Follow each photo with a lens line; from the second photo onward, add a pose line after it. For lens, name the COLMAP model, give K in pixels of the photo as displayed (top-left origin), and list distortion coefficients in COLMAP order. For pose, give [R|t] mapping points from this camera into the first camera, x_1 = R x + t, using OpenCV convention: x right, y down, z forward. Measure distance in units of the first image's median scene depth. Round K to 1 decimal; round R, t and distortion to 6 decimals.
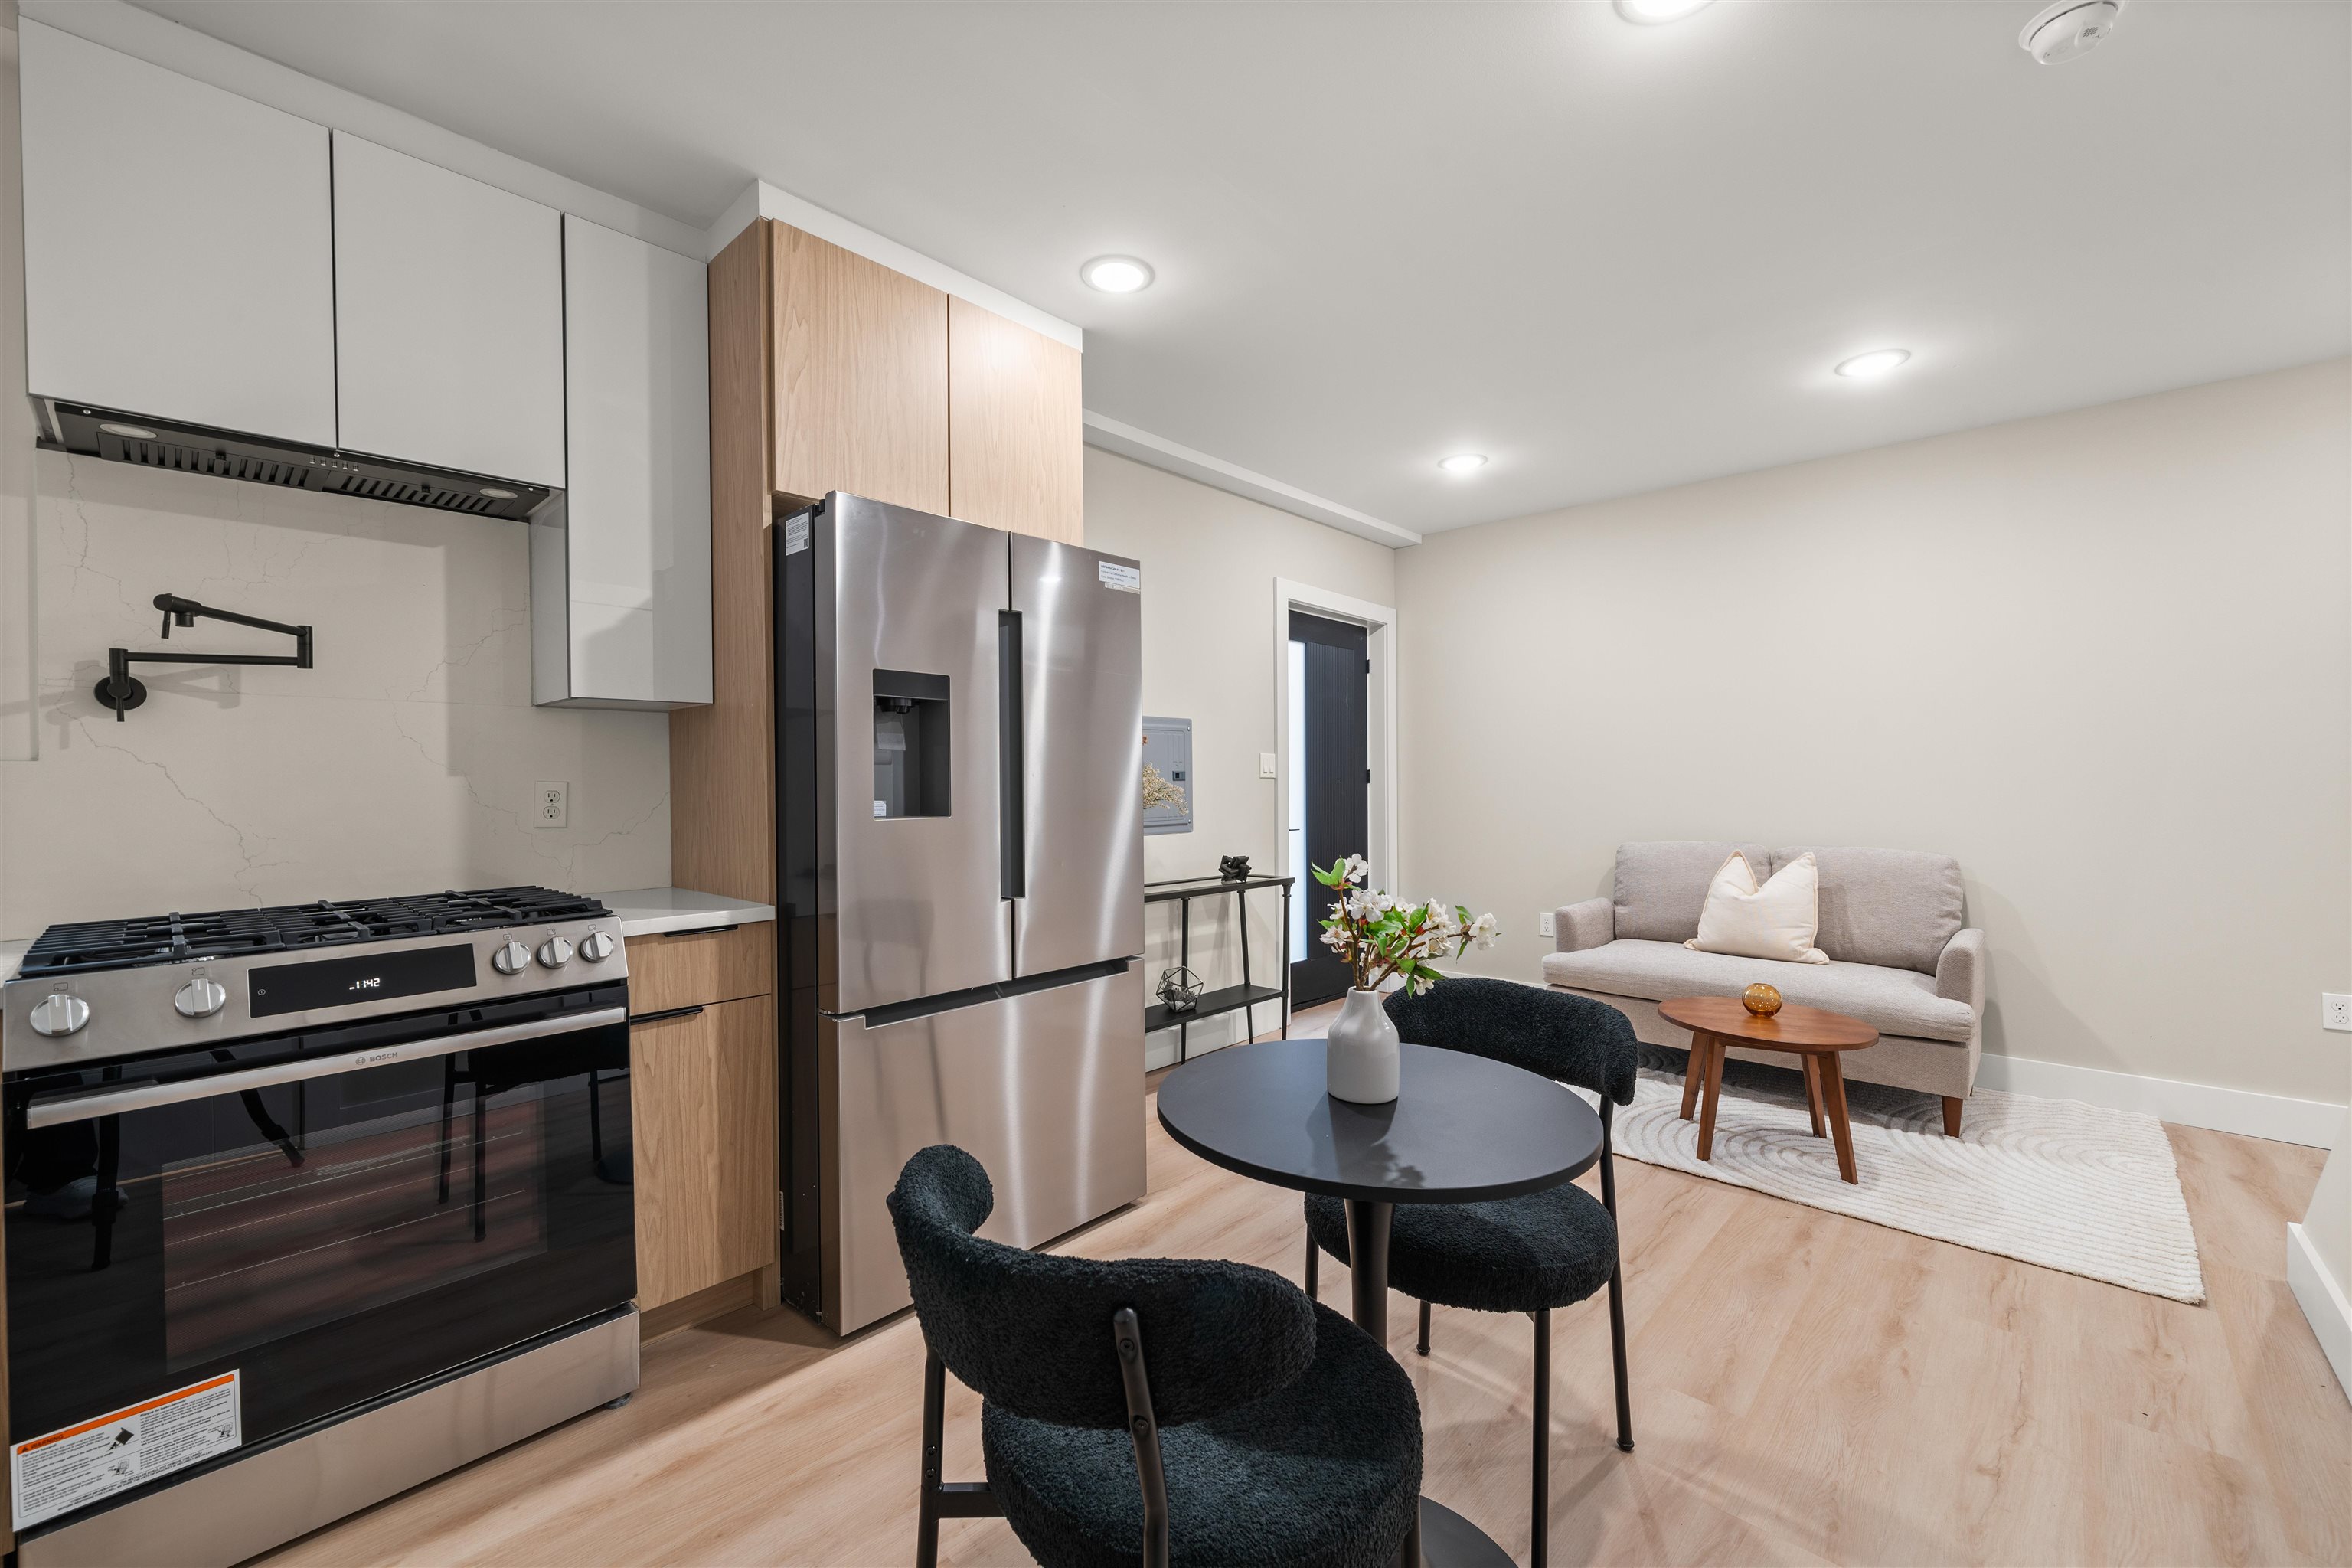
lens RADIAL K [[952.4, 0, 1170.8], [0, 952.4, 780.9], [0, 0, 1]] dist [-0.000264, -0.000069]
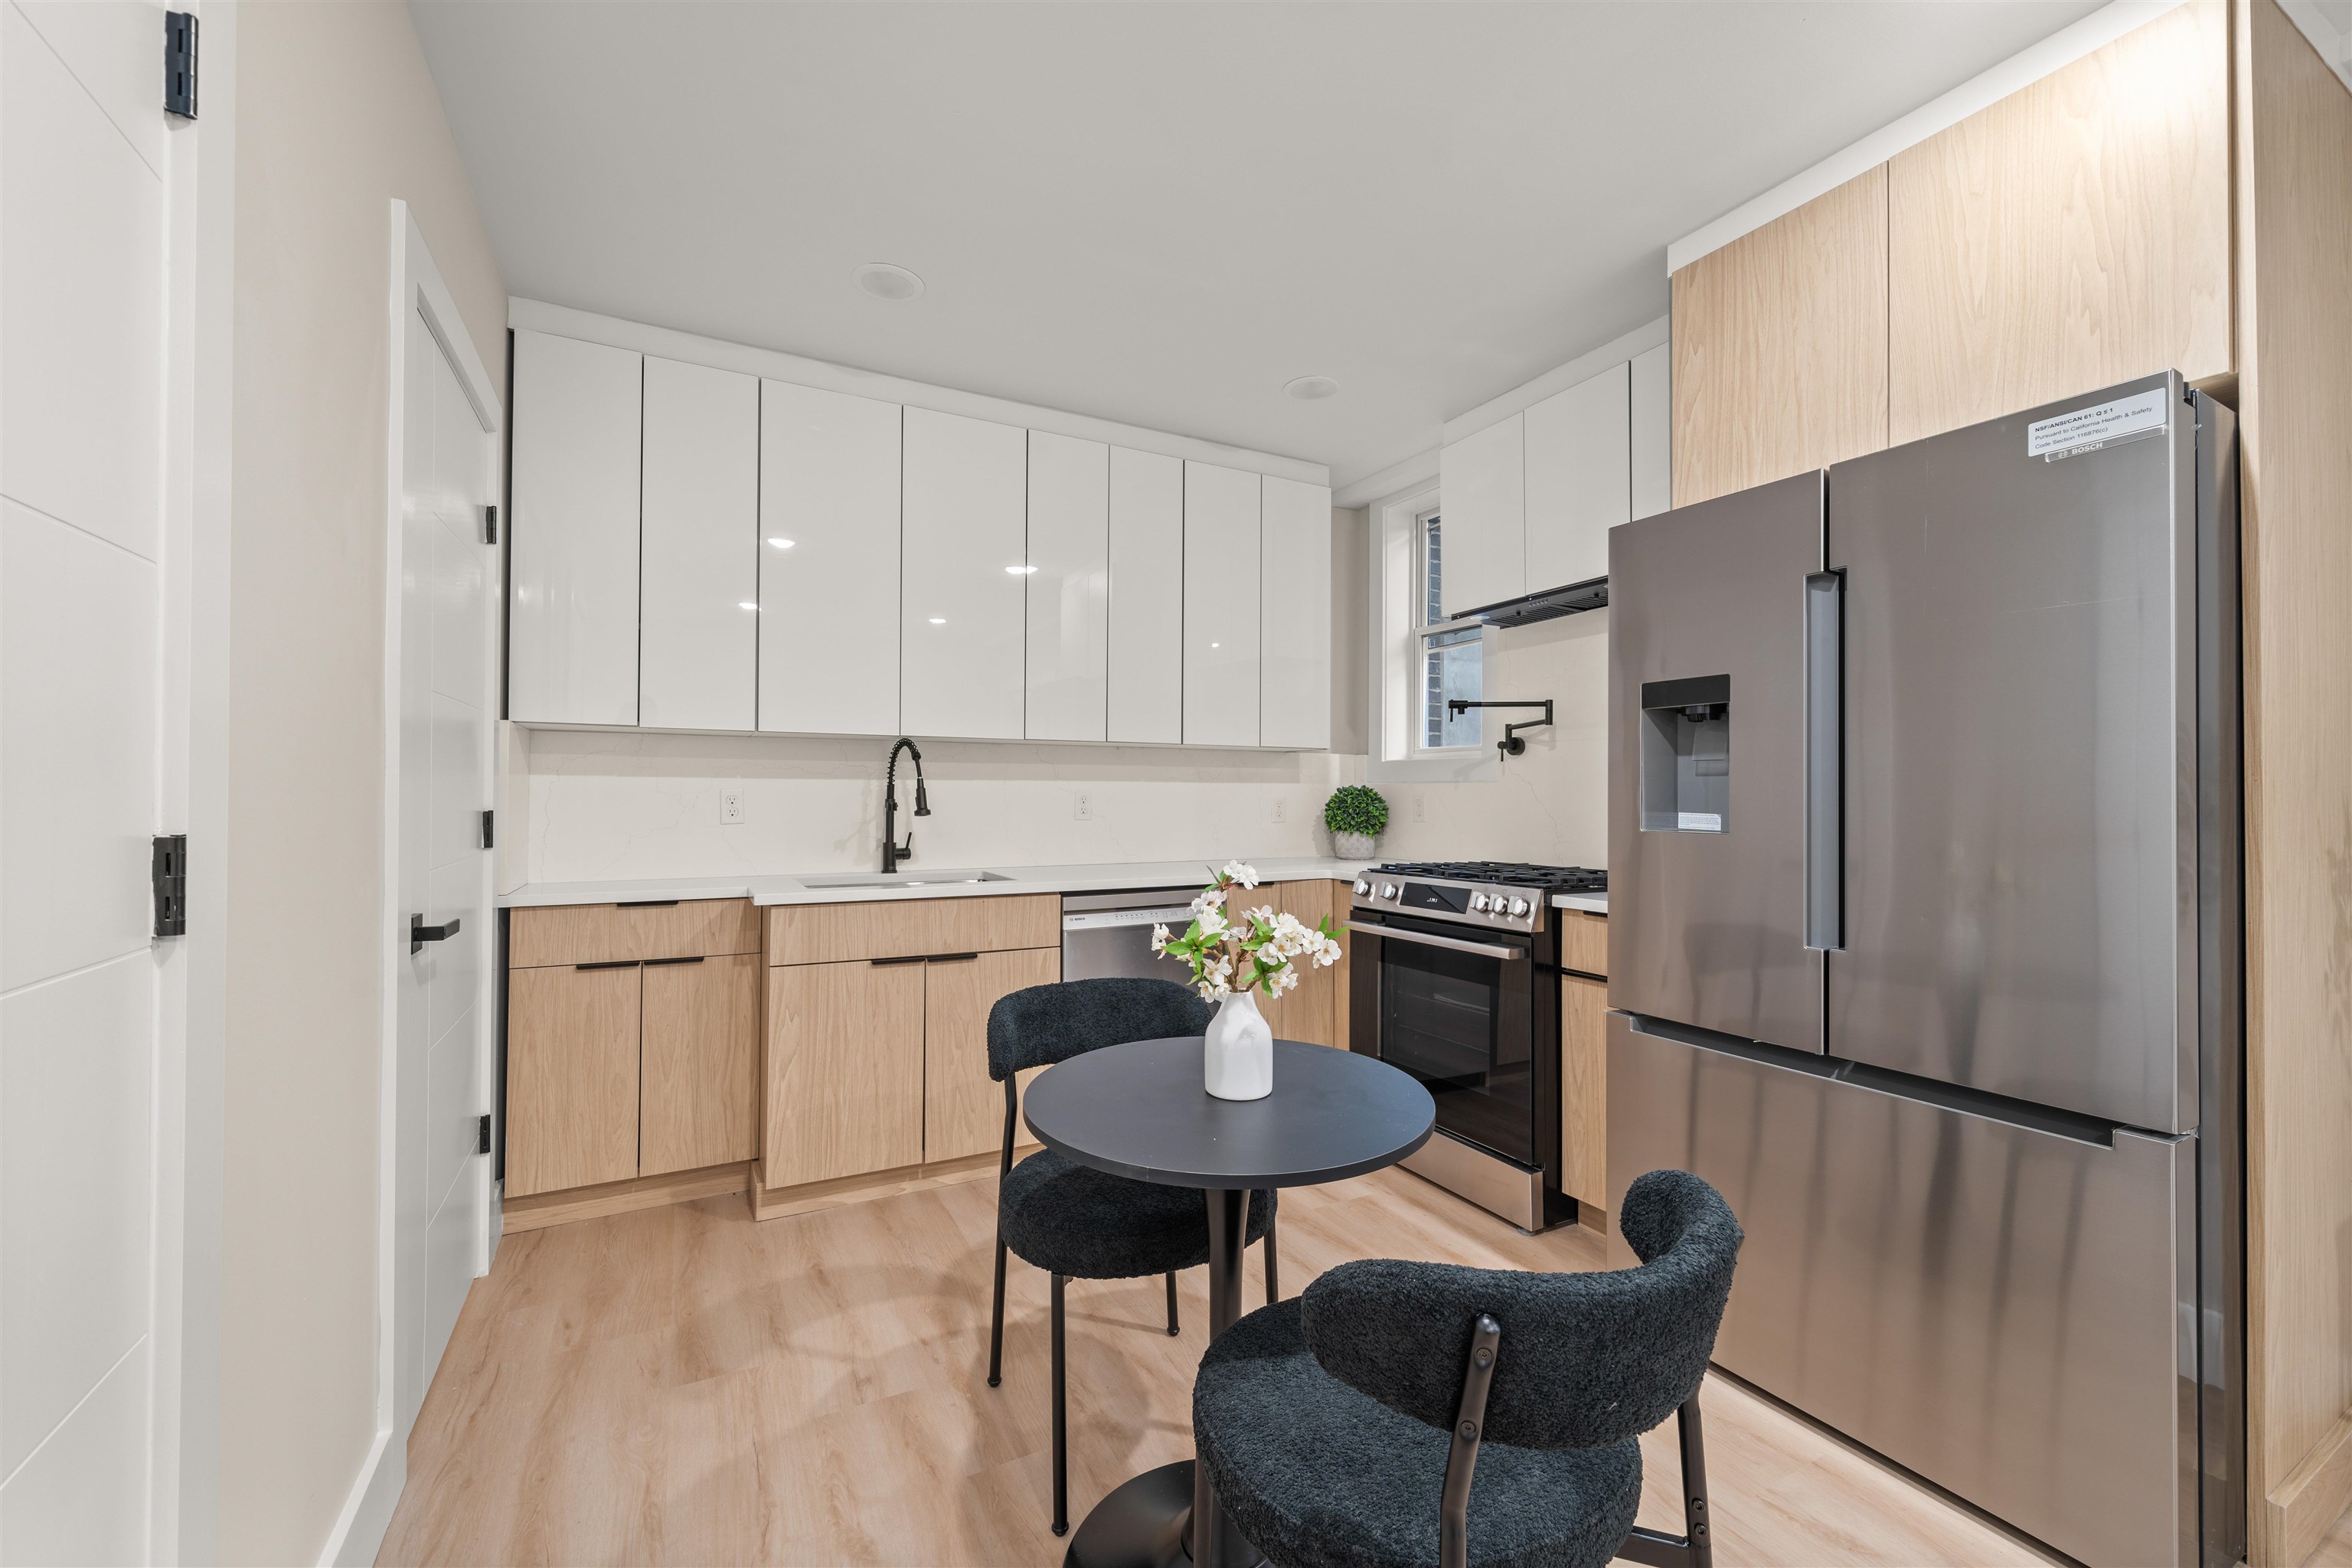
lens RADIAL K [[924.9, 0, 1172.0], [0, 924.9, 783.8], [0, 0, 1]] dist [-0.004918, -0.000305]
pose [[-0.329471, -0.008235, -0.944130, 0.850146], [-0.005031, 0.999963, -0.006966, -0.000106], [0.944152, 0.002455, -0.329501, 0.910383]]
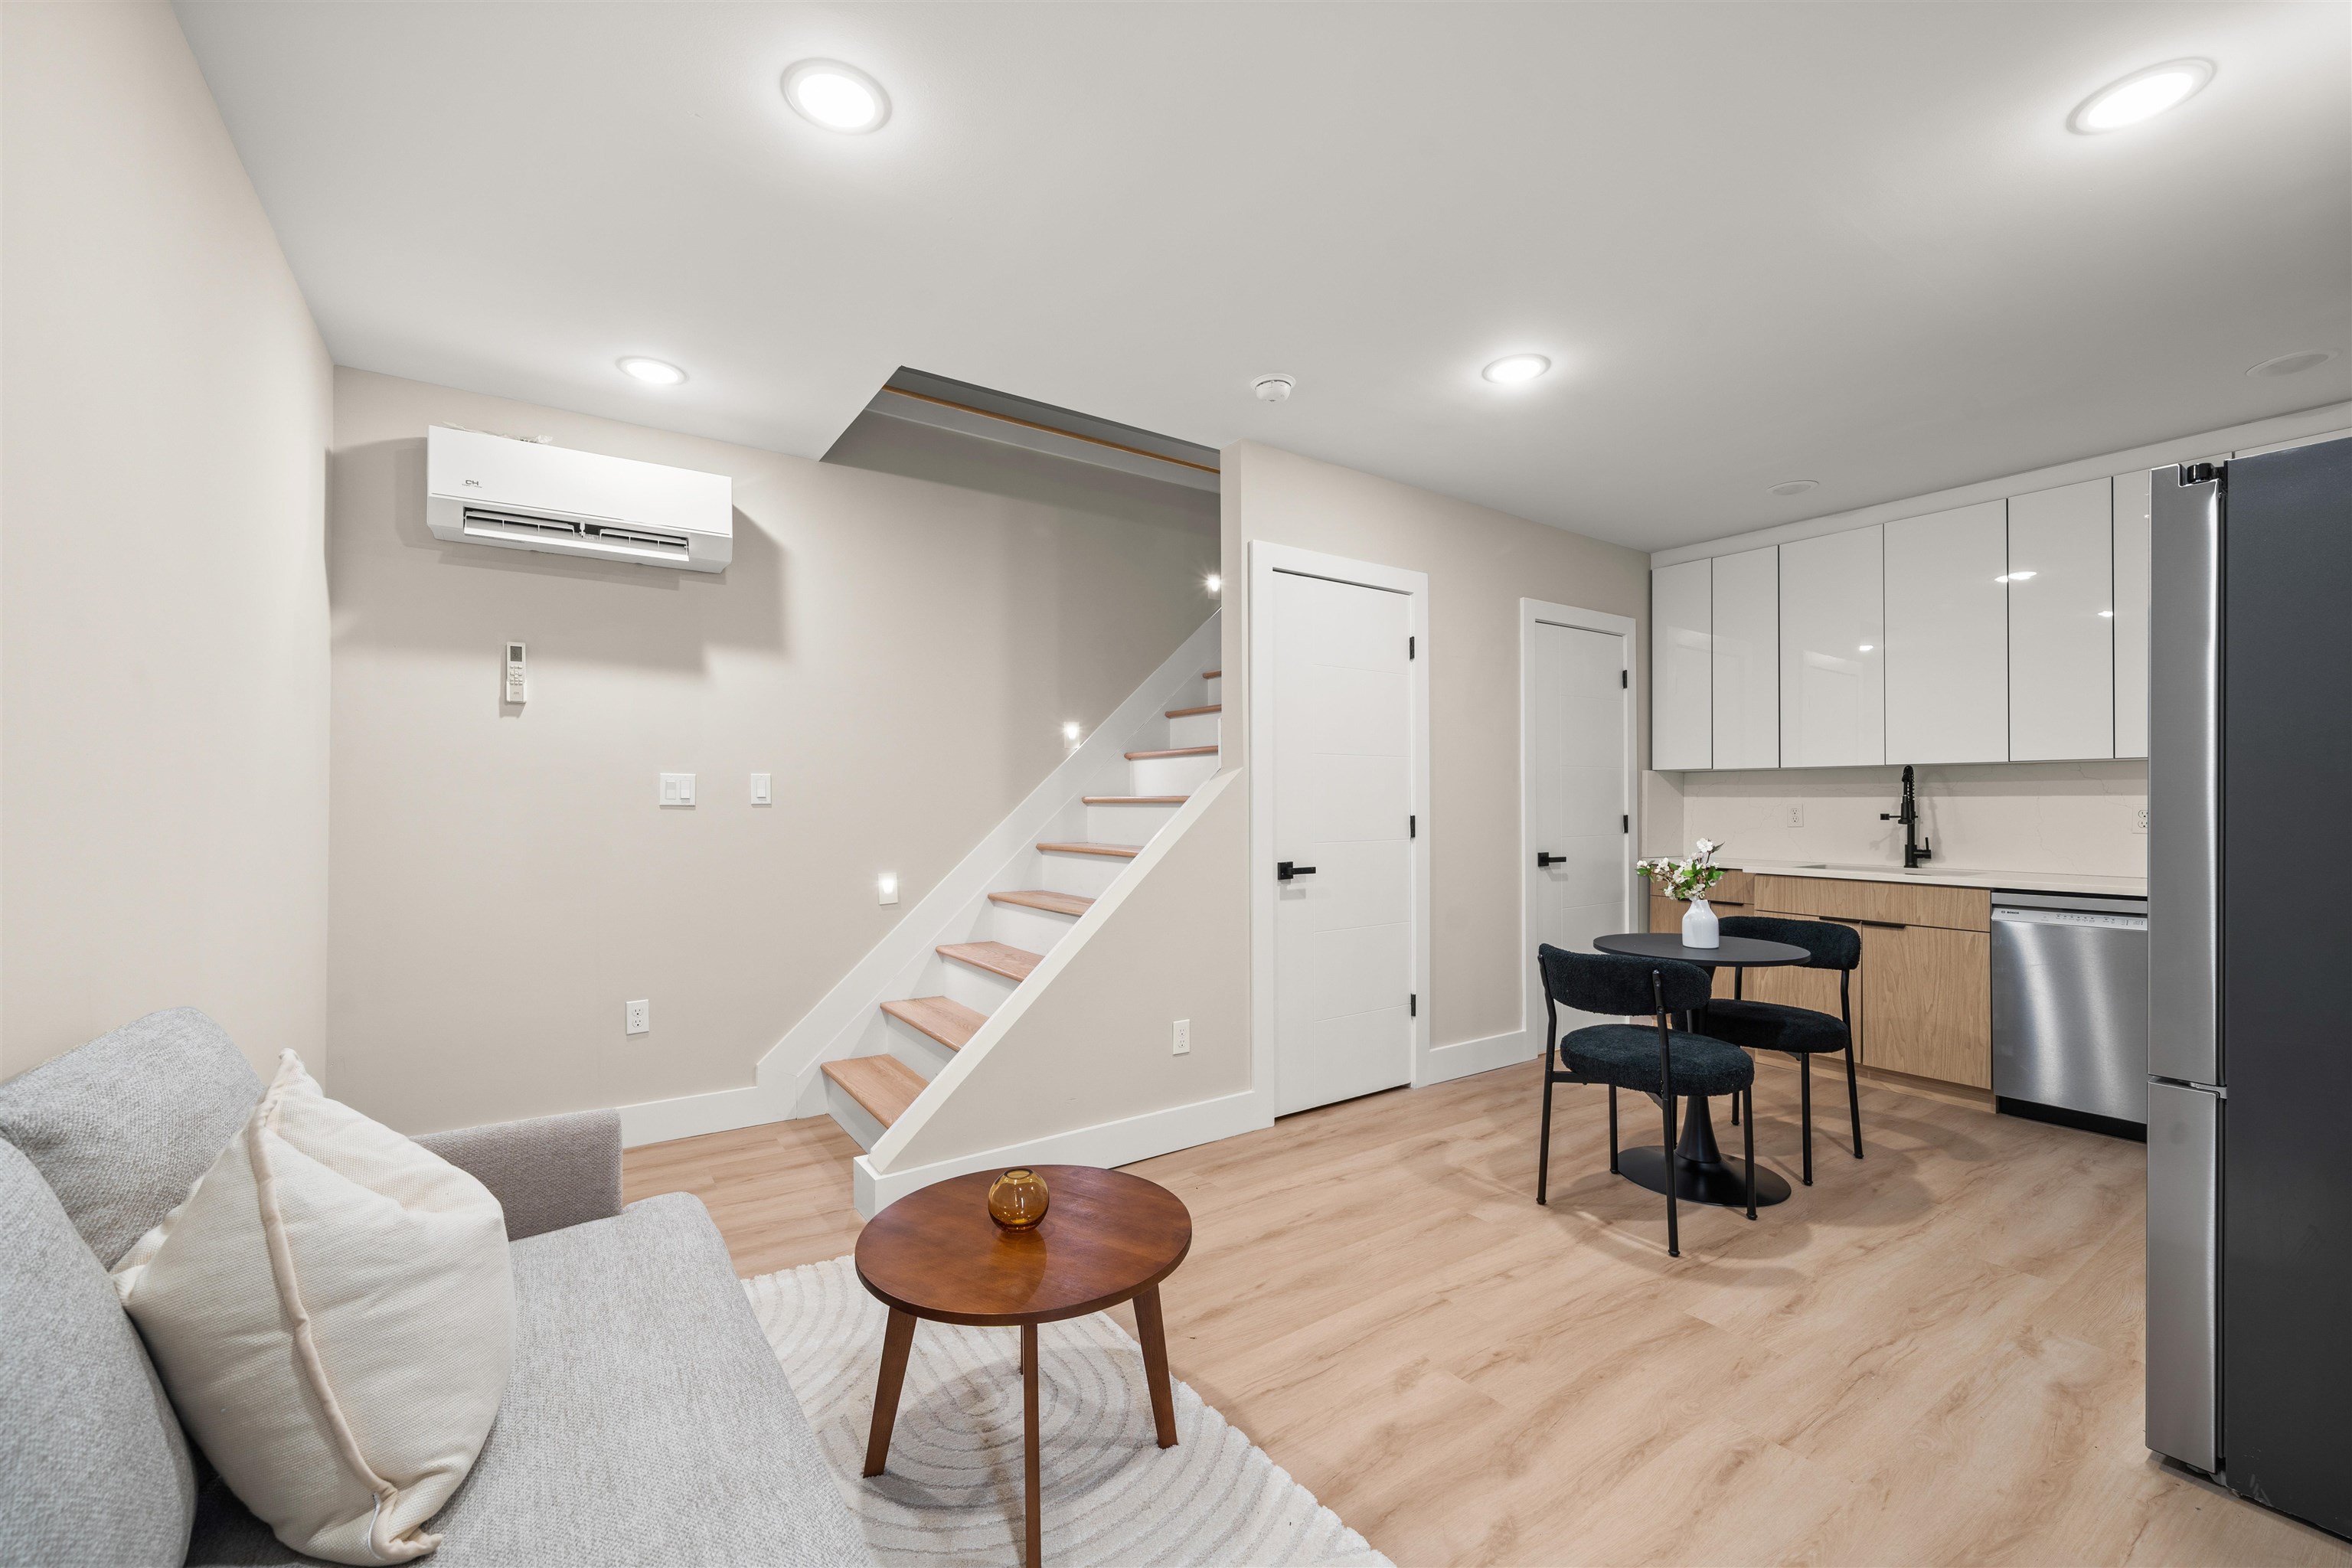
lens RADIAL K [[952.4, 0, 1170.8], [0, 952.4, 780.9], [0, 0, 1]] dist [-0.000264, -0.000069]
pose [[-0.976408, 0.005025, 0.215875, 0.664852], [0.000383, 0.999768, -0.021541, -0.006507], [-0.215933, -0.020950, -0.976183, 2.480418]]
